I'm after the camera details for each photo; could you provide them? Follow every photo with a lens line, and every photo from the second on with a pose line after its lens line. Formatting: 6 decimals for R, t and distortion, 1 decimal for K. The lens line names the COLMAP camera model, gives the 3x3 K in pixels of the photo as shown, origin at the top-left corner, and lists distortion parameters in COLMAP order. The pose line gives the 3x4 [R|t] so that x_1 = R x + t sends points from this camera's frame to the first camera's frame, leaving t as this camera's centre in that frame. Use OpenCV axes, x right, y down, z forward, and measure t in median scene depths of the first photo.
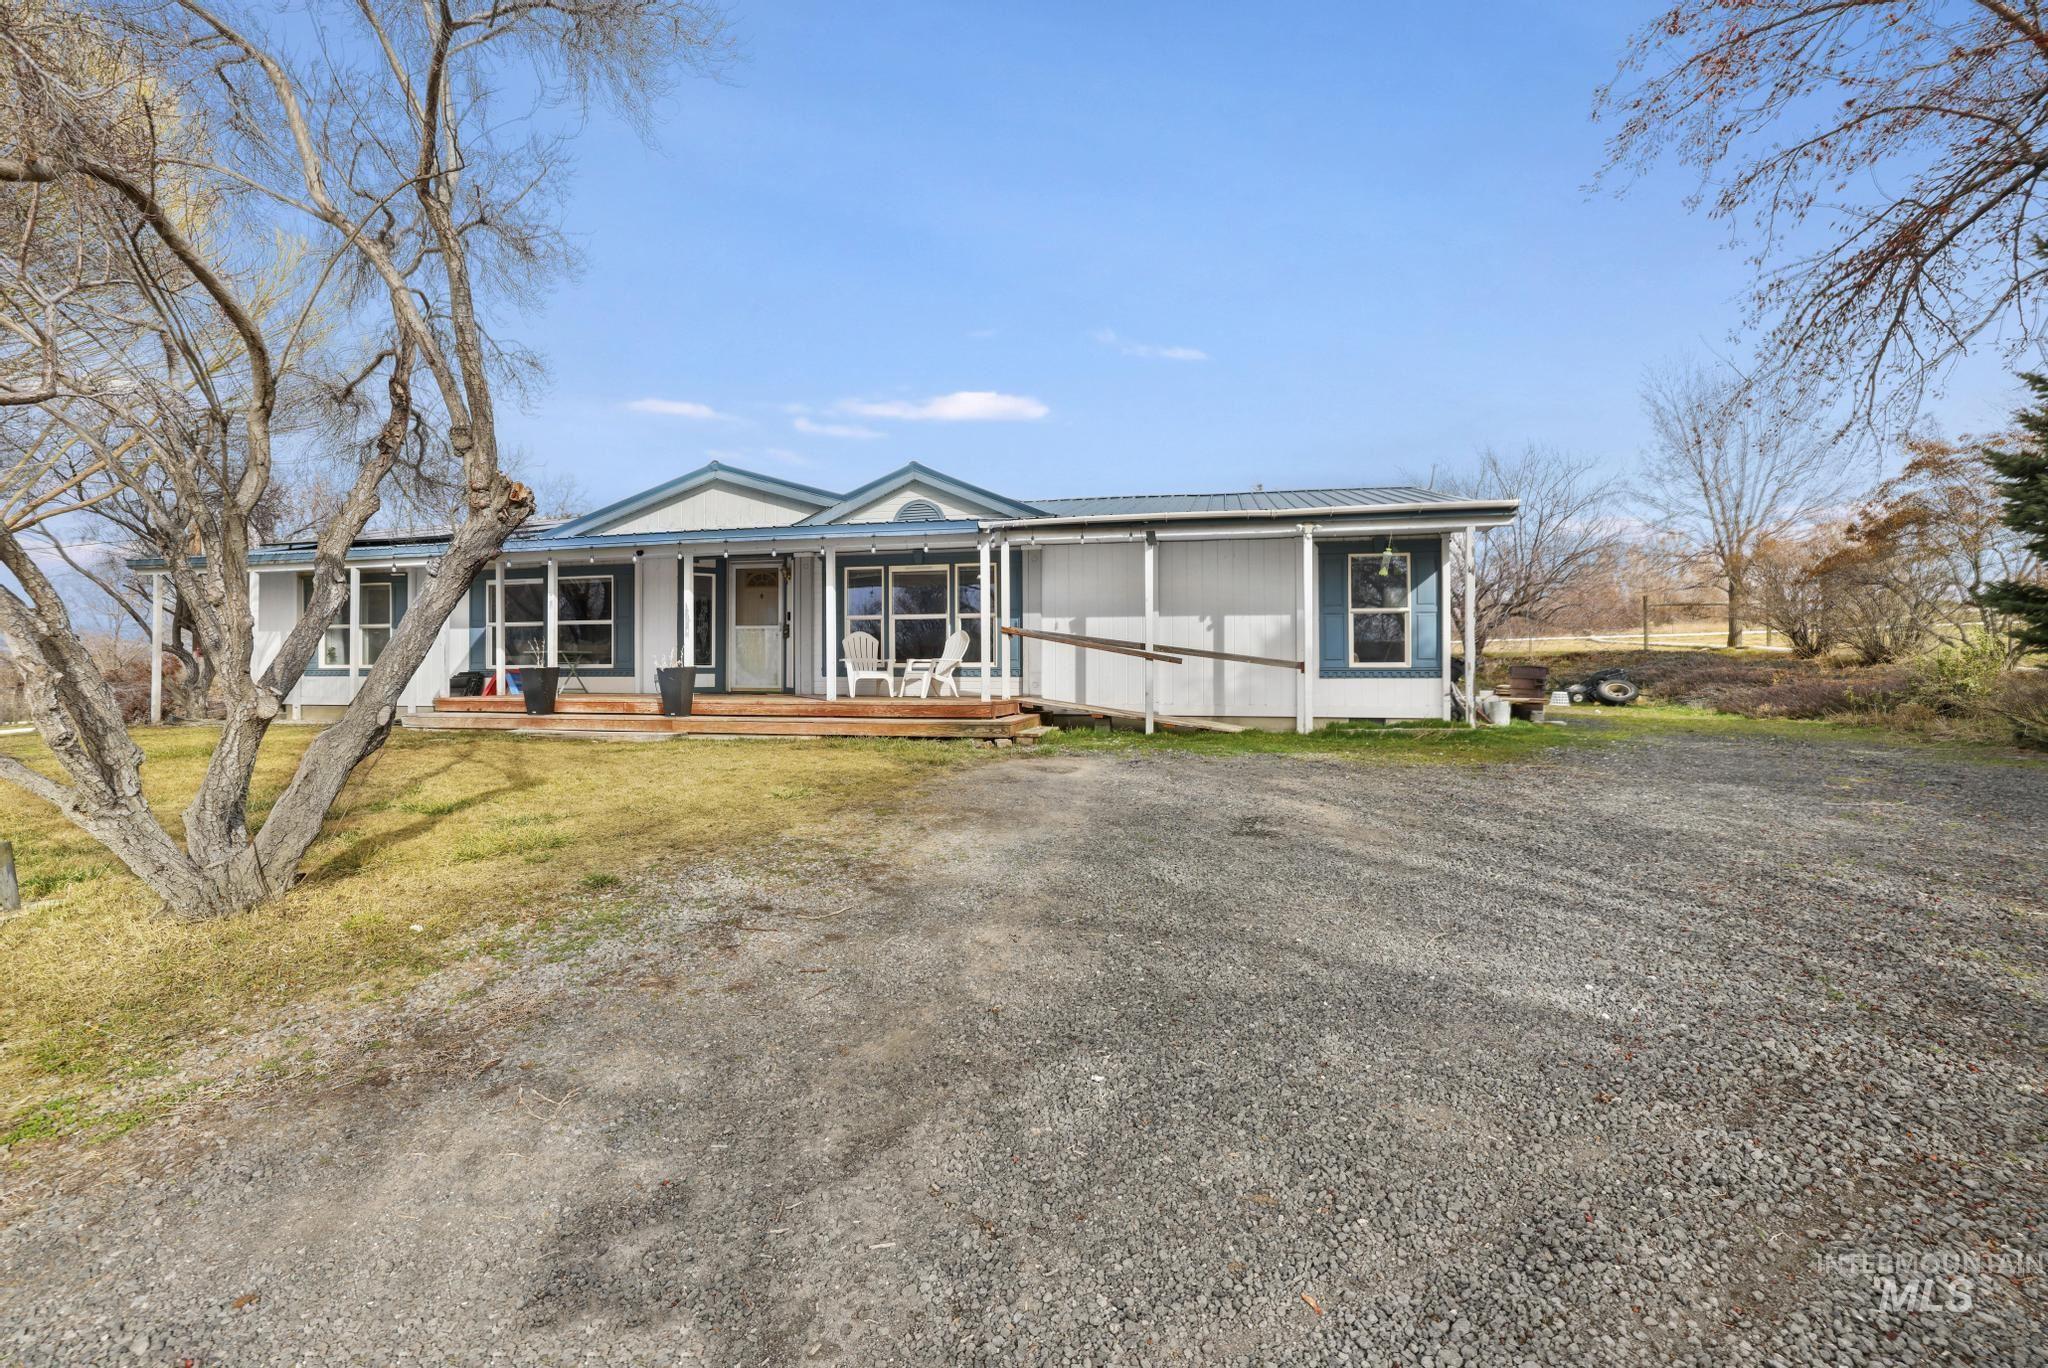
lens RADIAL K [[847.8, 0, 1019.5], [0, 847.8, 675.5], [0, 0, 1]] dist [-0.040760, 0.000010]
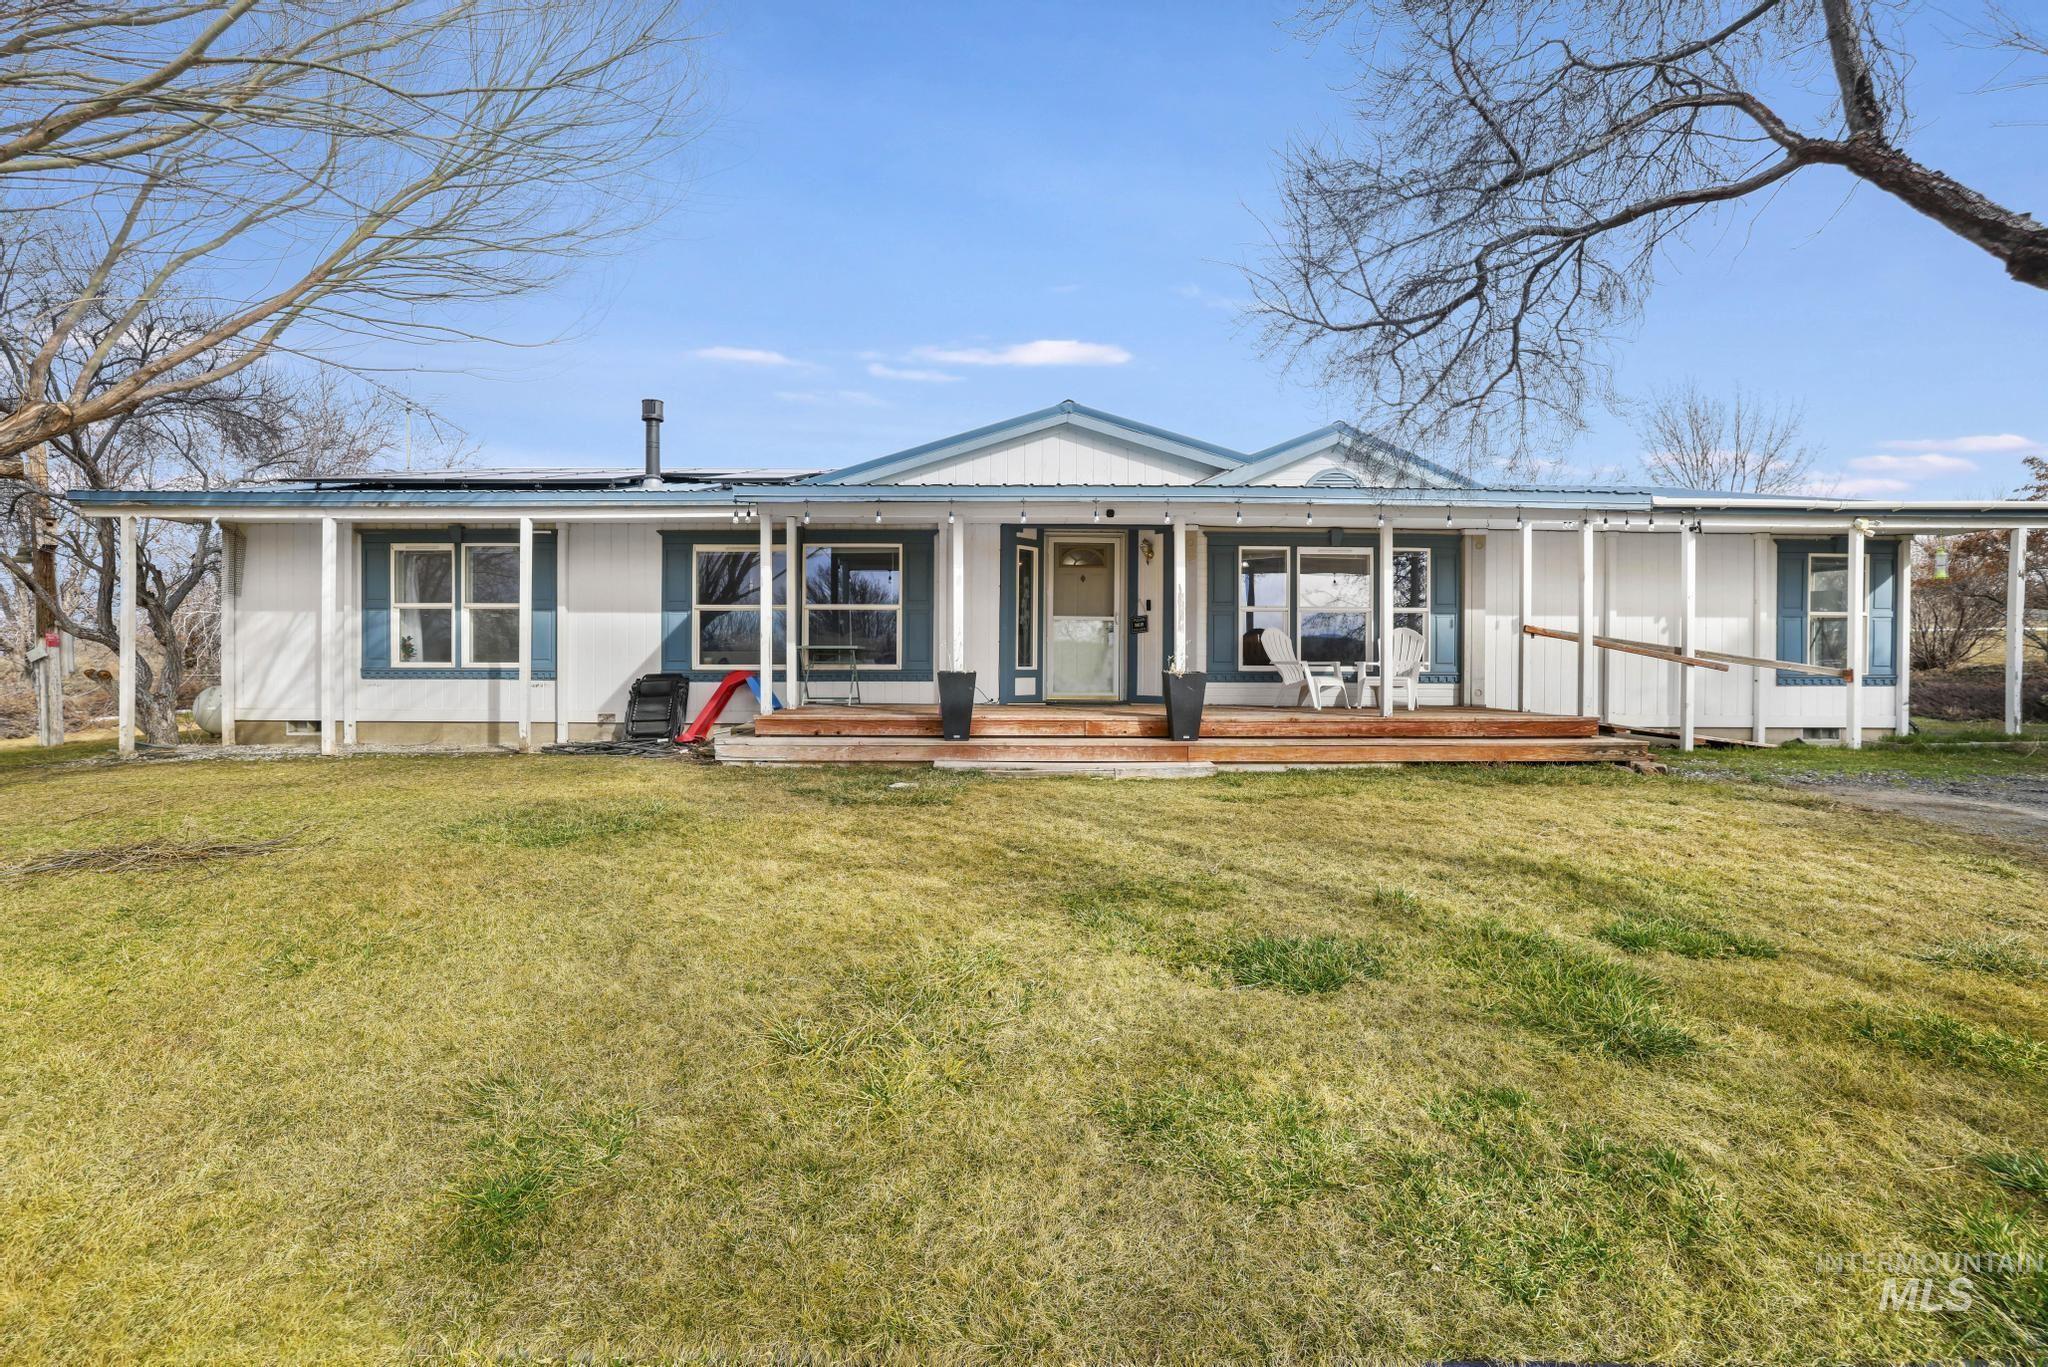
lens RADIAL K [[906.4, 0, 1022.9], [0, 906.4, 666.6], [0, 0, 1]] dist [-0.057952, 0.026298]
pose [[0.974464, 0.005191, 0.224483, -0.607378], [-0.004123, 0.999978, -0.005227, -0.009019], [-0.224505, 0.004168, 0.974464, 0.220539]]
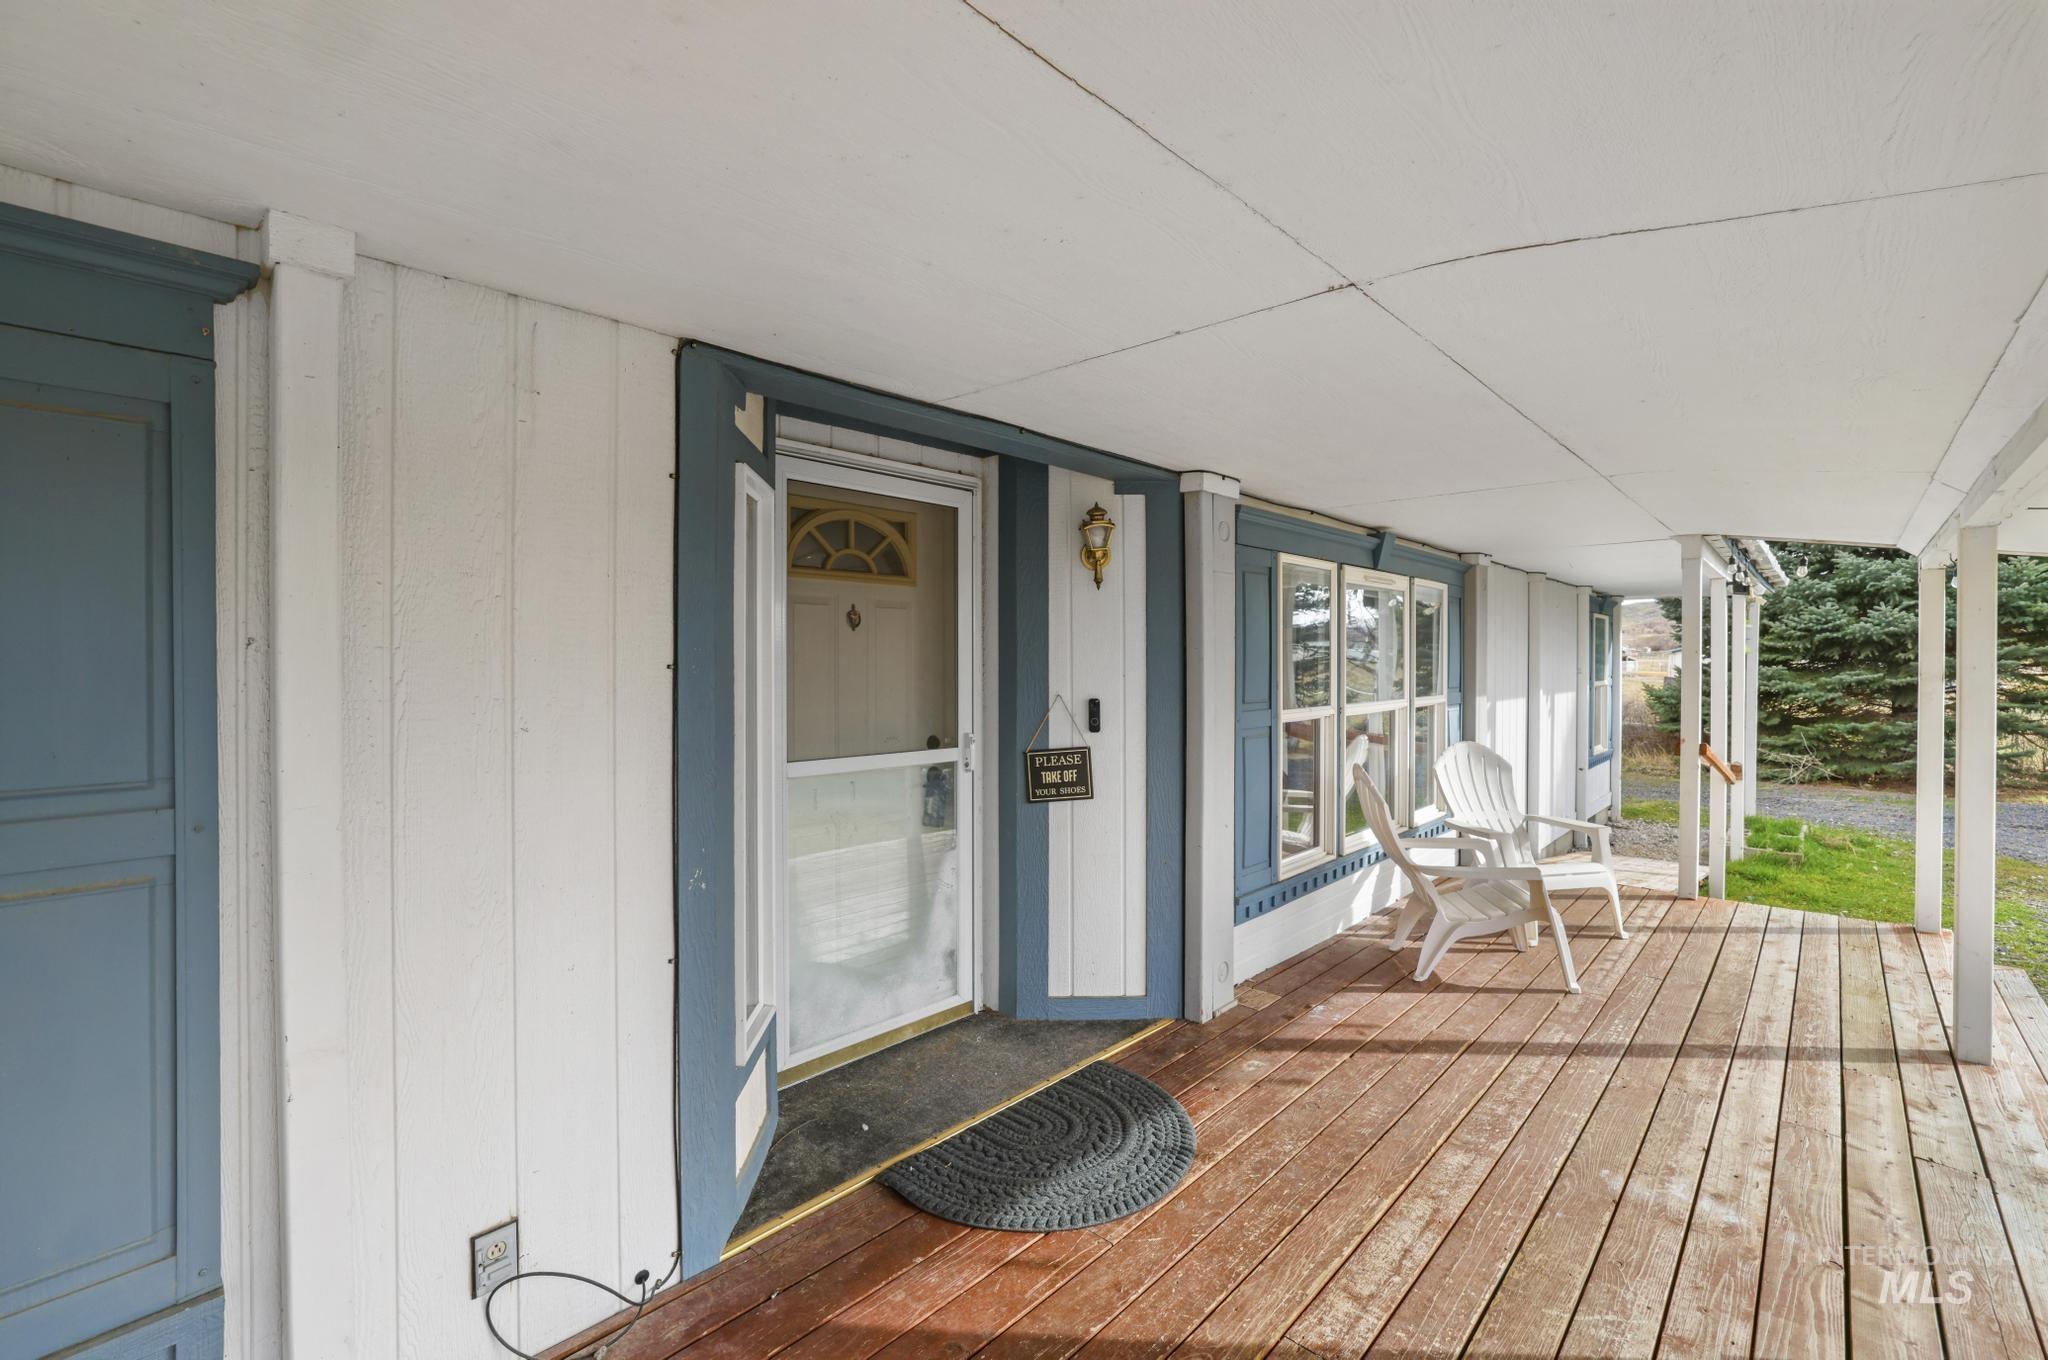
lens RADIAL K [[906.4, 0, 1022.9], [0, 906.4, 663.1], [0, 0, 1]] dist [-0.057952, 0.026298]
pose [[0.510030, -0.004787, 0.860143, -0.544153], [0.002308, 0.999989, 0.004197, -0.091403], [-0.860154, -0.000156, 0.510035, 0.927217]]
